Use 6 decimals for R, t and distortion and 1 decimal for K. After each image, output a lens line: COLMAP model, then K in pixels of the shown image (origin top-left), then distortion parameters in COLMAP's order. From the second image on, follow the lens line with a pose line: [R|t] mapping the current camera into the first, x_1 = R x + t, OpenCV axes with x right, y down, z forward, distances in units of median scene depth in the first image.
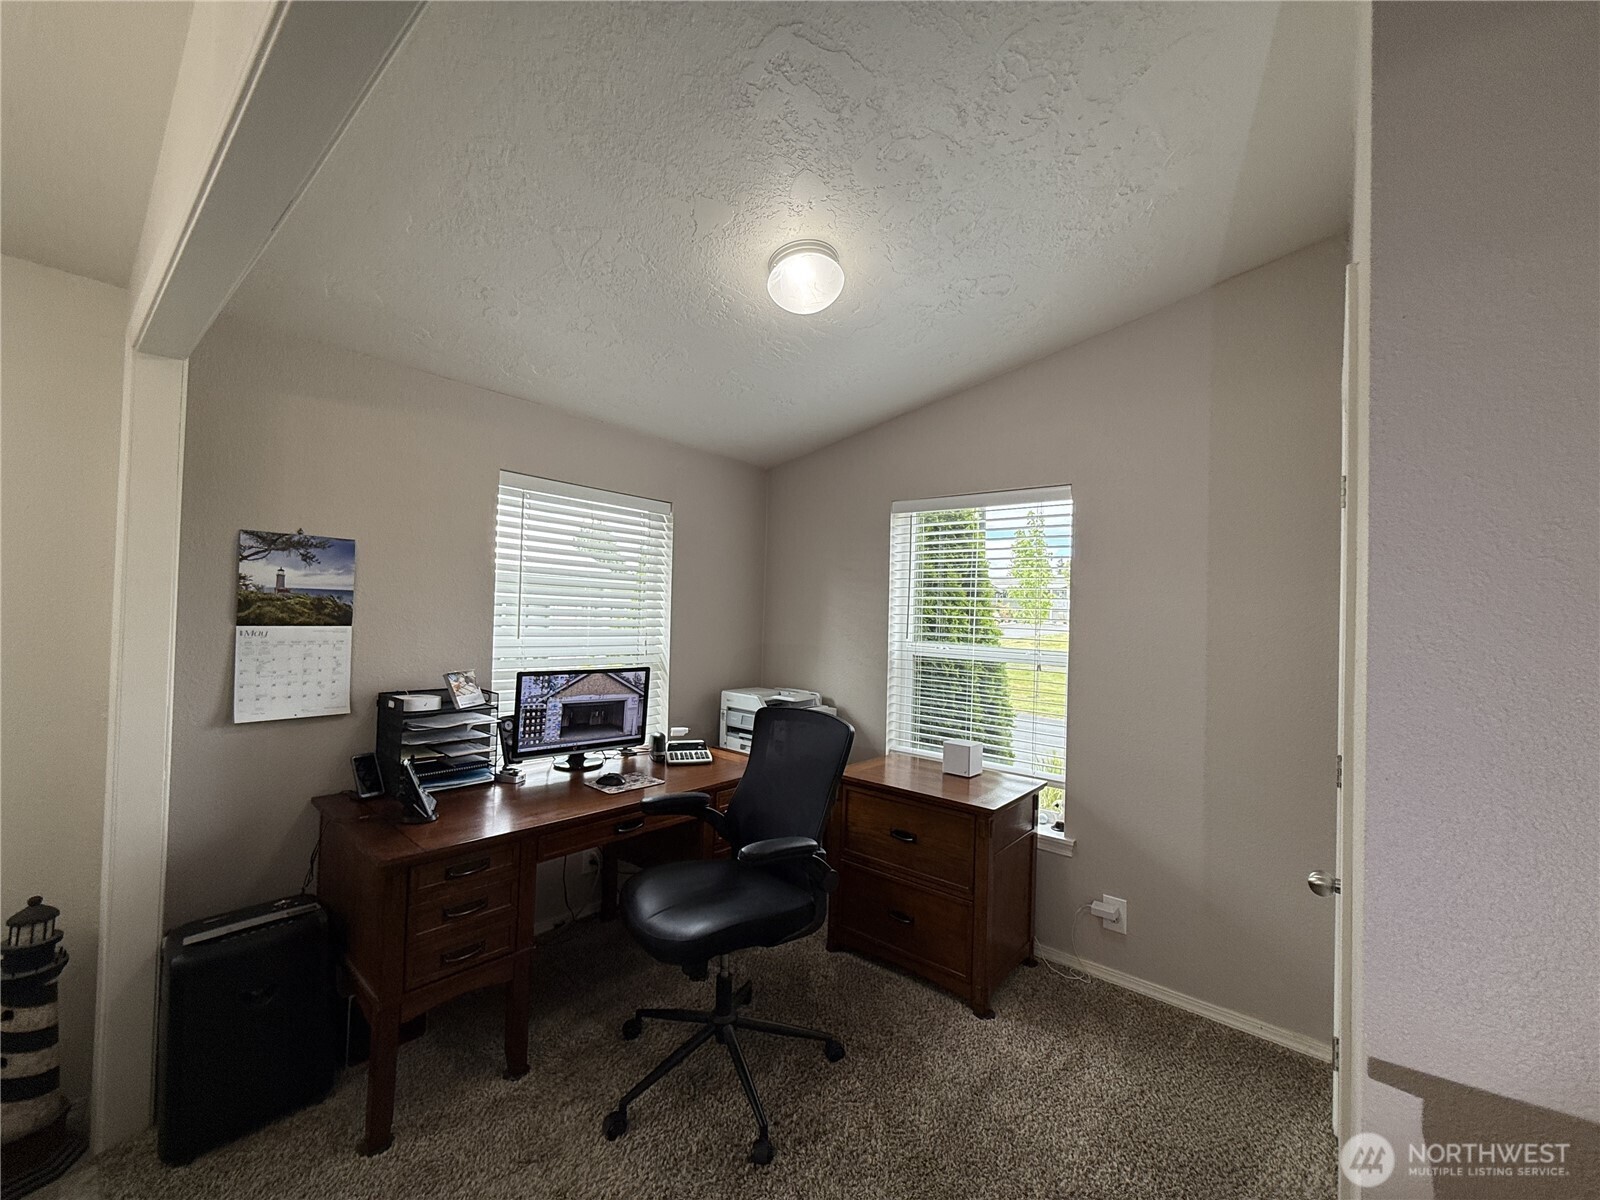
lens RADIAL K [[634.7, 0, 806.8], [0, 634.7, 601.3], [0, 0, 1]] dist [0.001024, -0.000212]
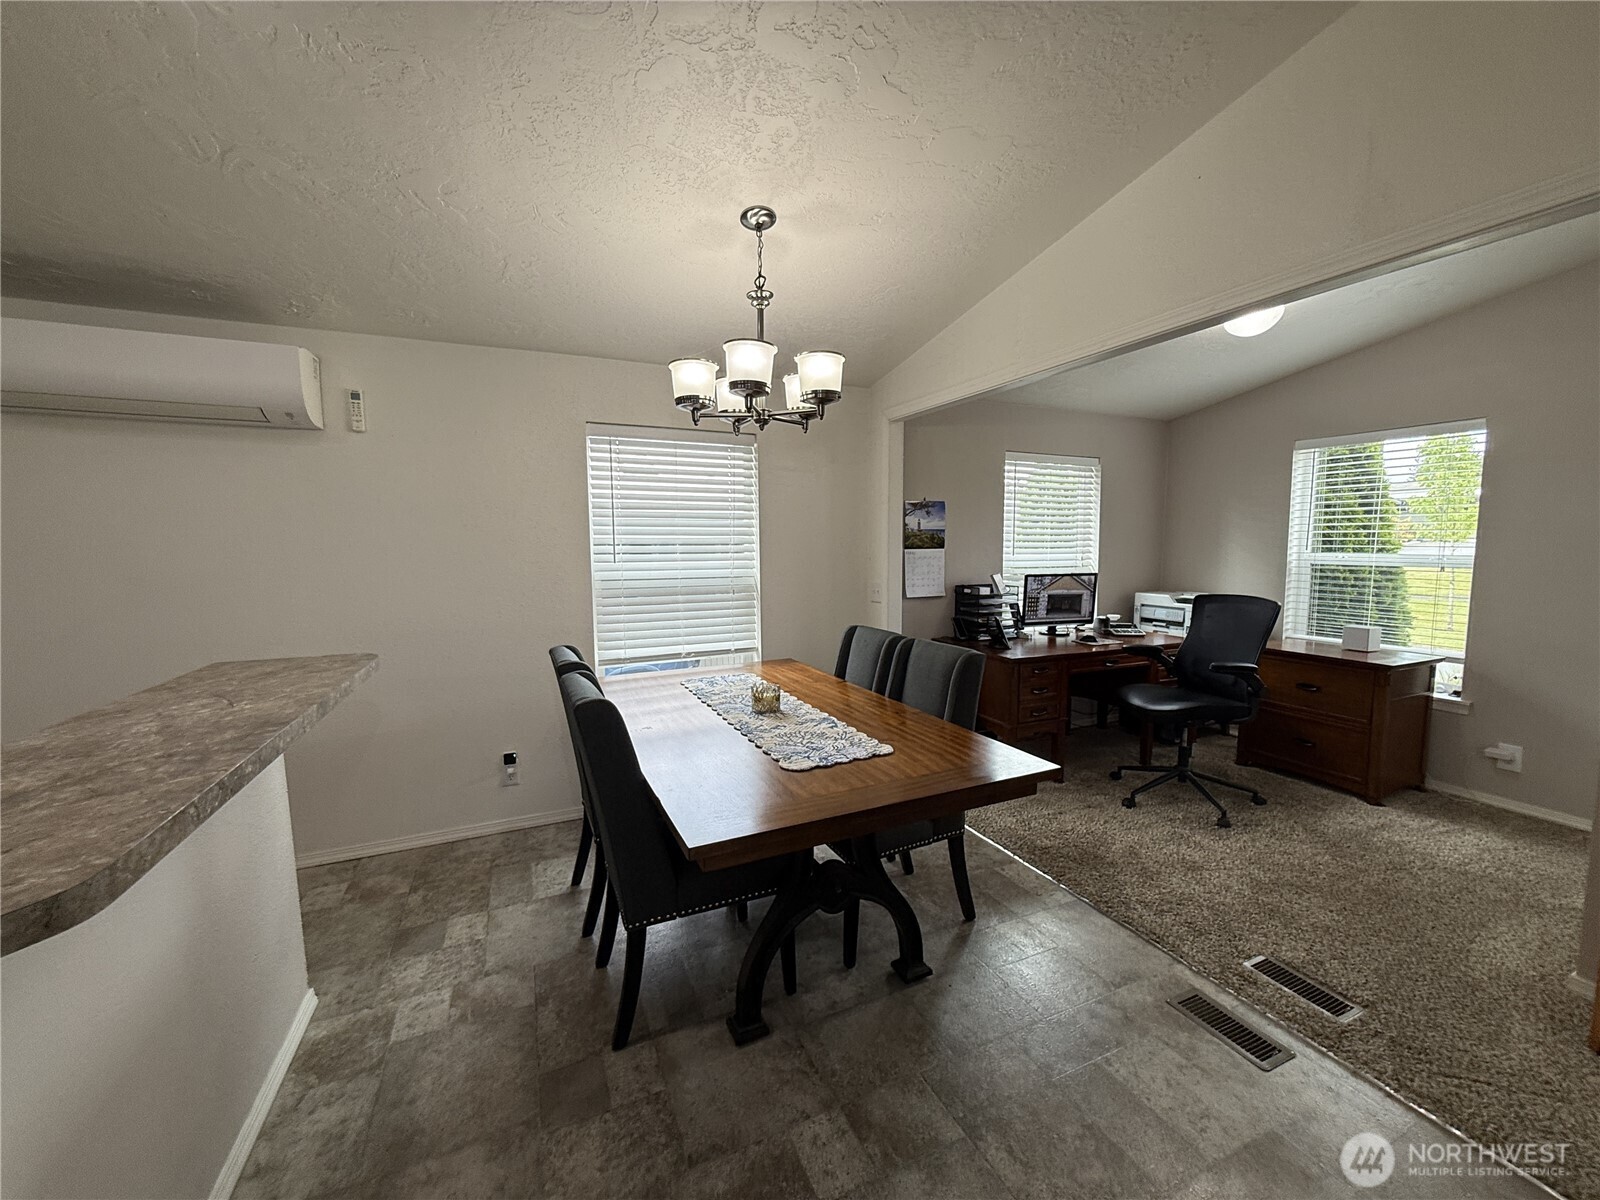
lens RADIAL K [[634.7, 0, 806.8], [0, 634.7, 601.3], [0, 0, 1]] dist [0.001024, -0.000212]
pose [[0.901124, 0.006326, -0.433515, -0.230263], [0.040361, 0.994328, 0.098406, -0.005694], [0.431678, -0.106173, 0.895757, -0.699988]]
